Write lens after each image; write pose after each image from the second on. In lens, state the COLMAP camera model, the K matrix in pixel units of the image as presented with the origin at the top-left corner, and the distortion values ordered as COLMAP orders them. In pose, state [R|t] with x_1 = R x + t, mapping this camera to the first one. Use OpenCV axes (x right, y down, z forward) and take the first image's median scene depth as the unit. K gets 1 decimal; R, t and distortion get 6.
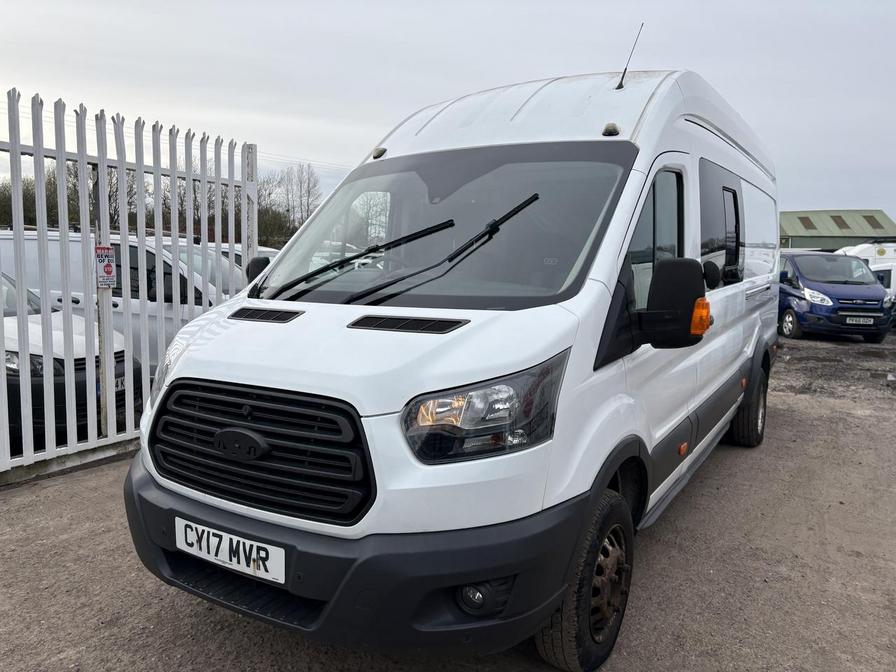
lens RADIAL K [[676.8, 0, 448.0], [0, 676.8, 336.0], [0, 0, 1]] dist [0.000417, -0.002807]
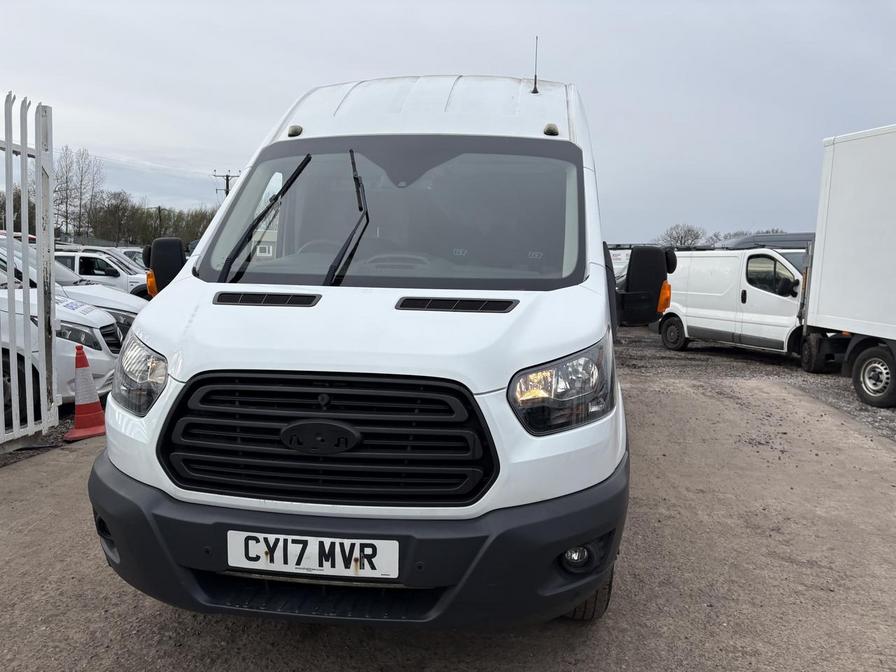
lens RADIAL K [[676.8, 0, 448.0], [0, 676.8, 336.0], [0, 0, 1]] dist [0.000417, -0.002807]
pose [[0.907243, -0.030566, 0.419495, -0.539203], [0.030771, 0.999507, 0.006281, 0.024538], [-0.419480, 0.007210, 0.907736, 0.107235]]
